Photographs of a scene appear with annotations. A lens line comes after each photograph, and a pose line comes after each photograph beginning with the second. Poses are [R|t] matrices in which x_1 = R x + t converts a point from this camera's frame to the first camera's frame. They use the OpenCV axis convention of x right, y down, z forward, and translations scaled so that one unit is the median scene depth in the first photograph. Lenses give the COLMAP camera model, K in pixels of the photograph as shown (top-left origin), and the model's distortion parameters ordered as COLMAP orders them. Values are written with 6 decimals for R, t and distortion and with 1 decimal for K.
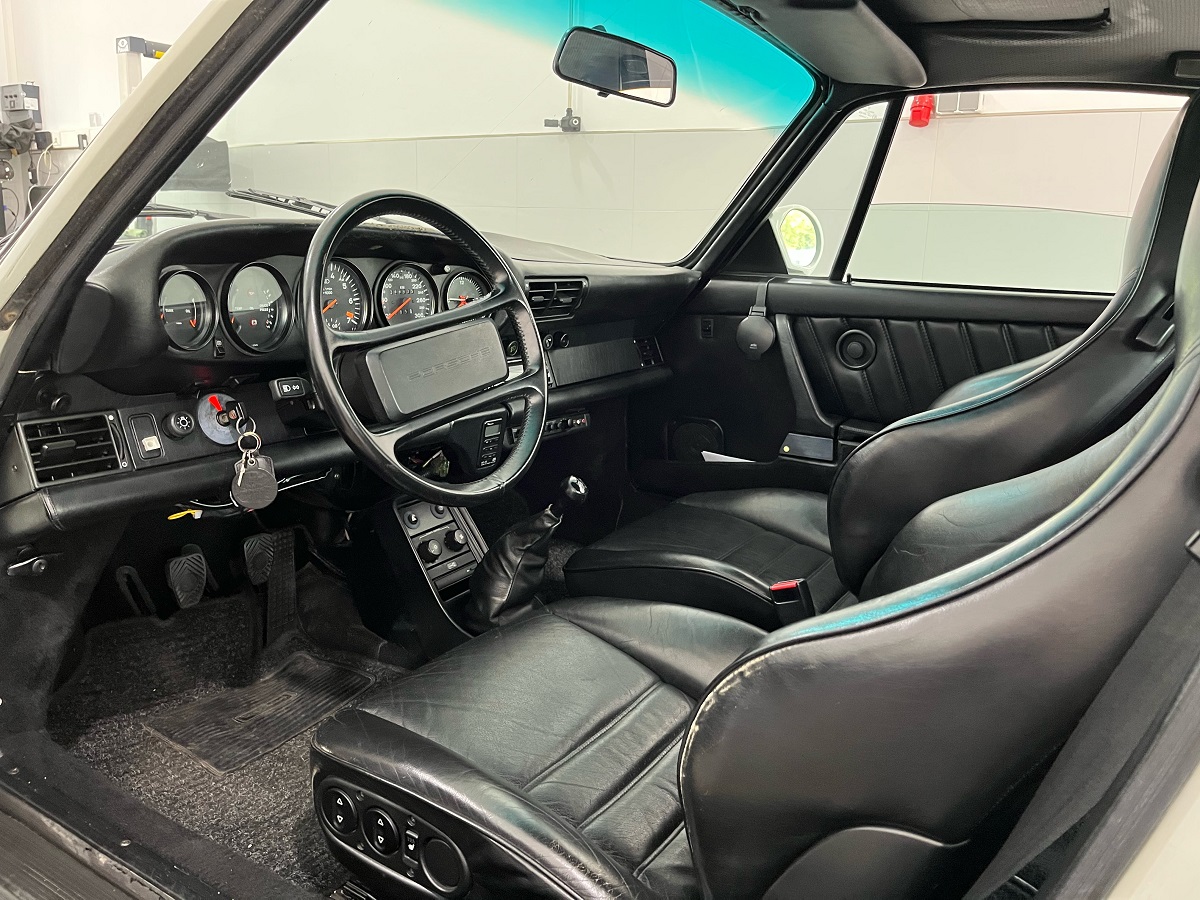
lens RADIAL K [[878.4, 0, 600.0], [0, 878.4, 450.0], [0, 0, 1]] dist [0.021216, -0.003927]
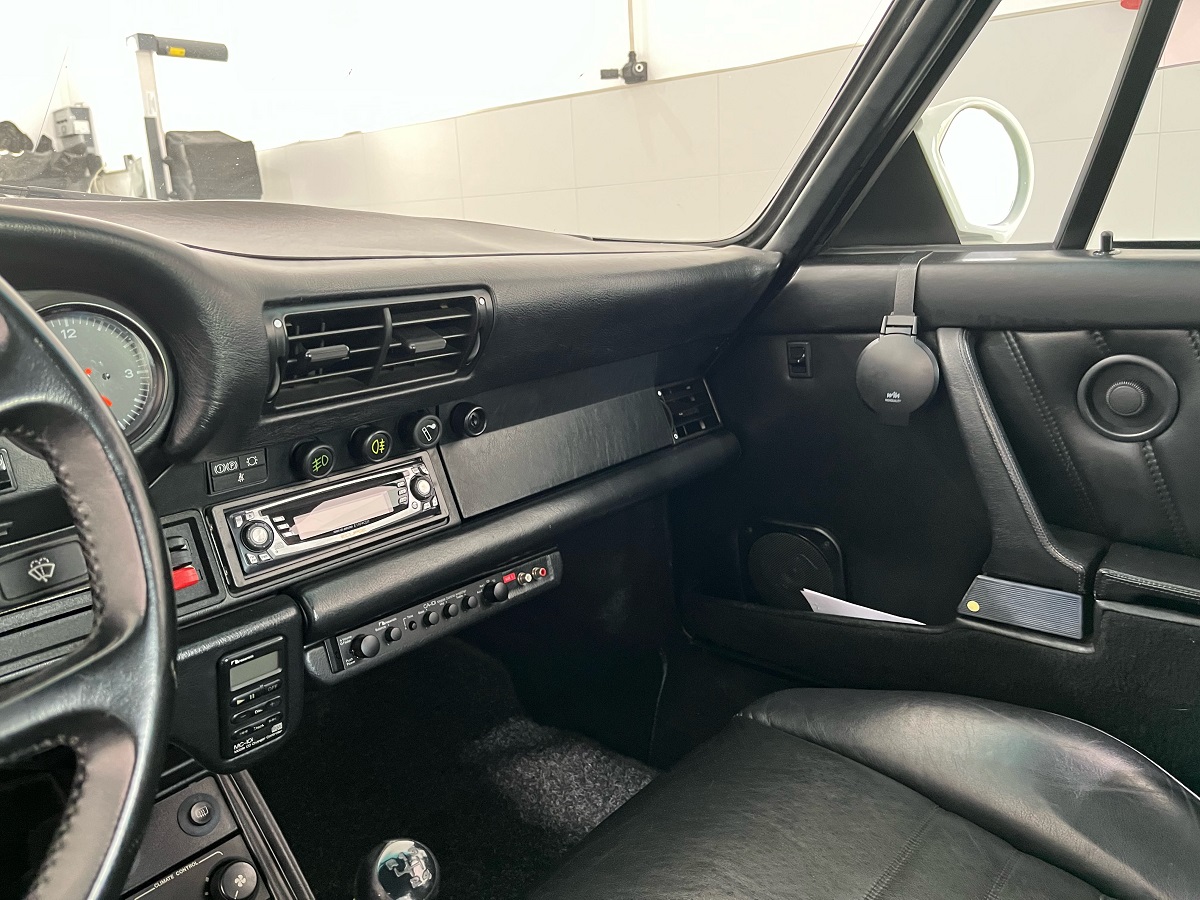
lens RADIAL K [[895.7, 0, 600.0], [0, 895.7, 450.0], [0, 0, 1]] dist [0.008855, 0.000518]
pose [[0.987939, -0.043778, -0.148526, 0.087075], [0.044641, 0.999000, 0.002478, -0.097550], [0.148269, -0.009079, 0.988905, 0.486020]]
